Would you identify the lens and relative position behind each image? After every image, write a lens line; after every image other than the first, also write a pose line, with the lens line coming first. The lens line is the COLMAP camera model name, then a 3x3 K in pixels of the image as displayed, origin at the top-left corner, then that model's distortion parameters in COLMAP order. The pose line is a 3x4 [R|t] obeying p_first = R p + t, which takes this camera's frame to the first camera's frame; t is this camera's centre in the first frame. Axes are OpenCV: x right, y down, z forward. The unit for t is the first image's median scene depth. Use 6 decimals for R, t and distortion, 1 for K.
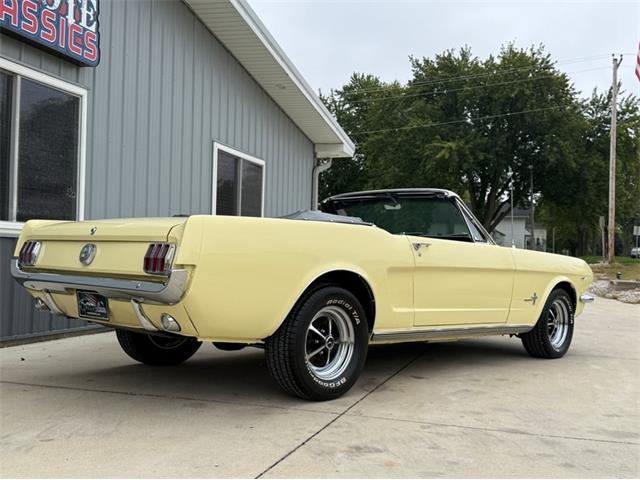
lens RADIAL K [[686.5, 0, 339.6], [0, 686.5, 239.7], [0, 0, 1]] dist [0.040958, 0.000000]
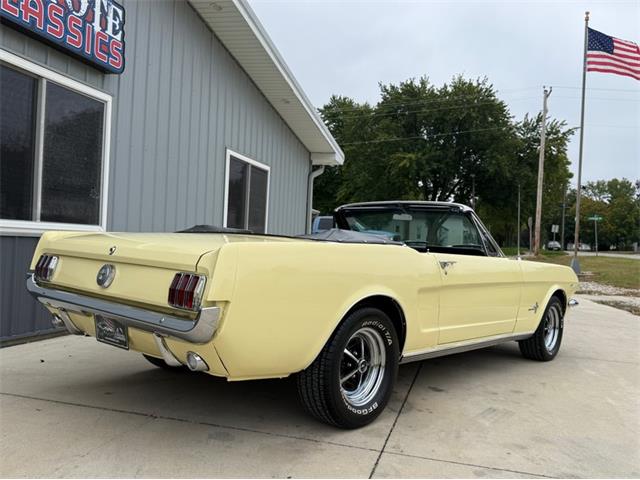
lens RADIAL K [[546.4, 0, 332.6], [0, 546.4, 243.6], [0, 0, 1]] dist [0.054433, -0.071935]
pose [[0.999210, 0.024954, 0.030925, -0.050474], [-0.025768, 0.999324, 0.026225, -0.023198], [-0.030250, -0.027001, 0.999178, 0.148505]]
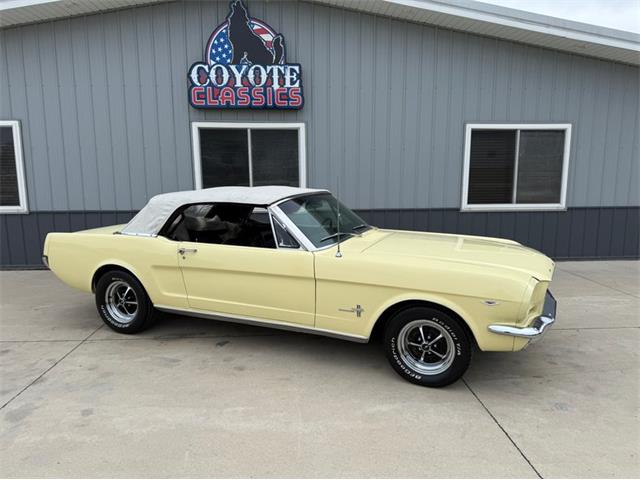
lens RADIAL K [[454.4, 0, 335.7], [0, 454.4, 250.3], [0, 0, 1]] dist [0.006194, -0.013679]
pose [[0.367424, 0.131651, -0.920689, 0.730086], [0.045917, 0.986156, 0.159336, -0.085002], [0.928919, -0.100819, 0.356293, 0.663876]]
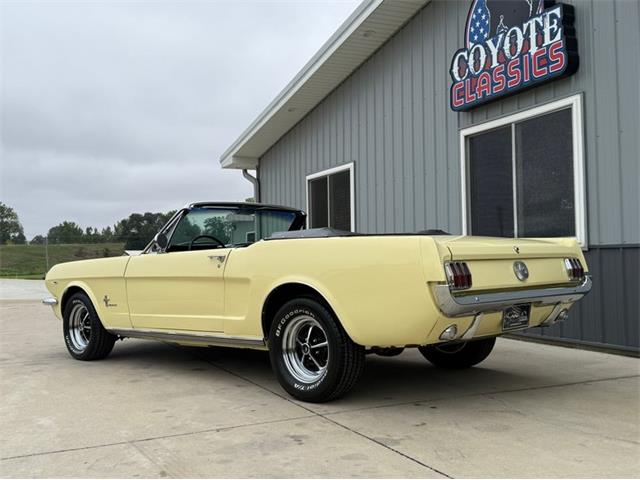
lens RADIAL K [[686.5, 0, 313.8], [0, 686.5, 233.9], [0, 0, 1]] dist [0.040958, 0.000000]
pose [[-0.743942, -0.030914, -0.667528, 0.558654], [0.033107, 0.995998, -0.083023, 0.046292], [0.667423, -0.083864, -0.739941, 1.482190]]
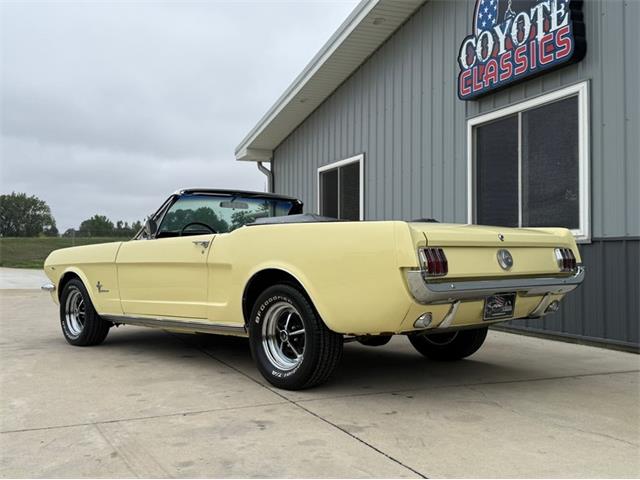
lens RADIAL K [[686.5, 0, 315.9], [0, 686.5, 245.4], [0, 0, 1]] dist [0.040958, 0.000000]
pose [[-0.769577, -0.027261, -0.637971, 0.512688], [0.016837, 0.997875, -0.062951, 0.057601], [0.638331, -0.059187, -0.767483, 1.502517]]
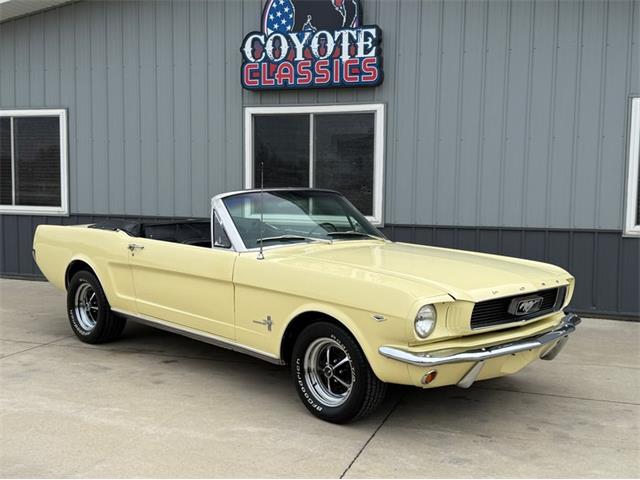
lens RADIAL K [[763.9, 0, 329.7], [0, 763.9, 250.6], [0, 0, 1]] dist [0.081972, 0.000000]
pose [[-0.030983, 0.059688, -0.997736, 1.014482], [0.023587, 0.997981, 0.058970, -0.041850], [0.999242, -0.021707, -0.032328, 0.966278]]
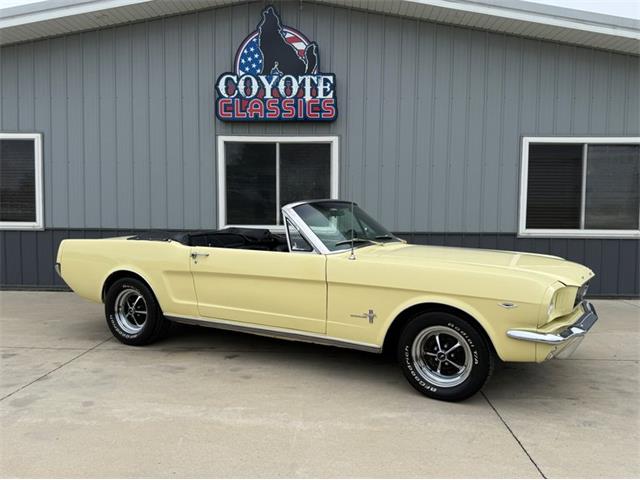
lens RADIAL K [[546.4, 0, 337.4], [0, 546.4, 255.0], [0, 0, 1]] dist [0.054433, -0.071935]
pose [[0.271107, 0.054965, -0.960979, 0.828120], [0.034036, 0.997196, 0.066639, -0.036504], [0.961947, -0.050774, 0.268476, 0.677488]]
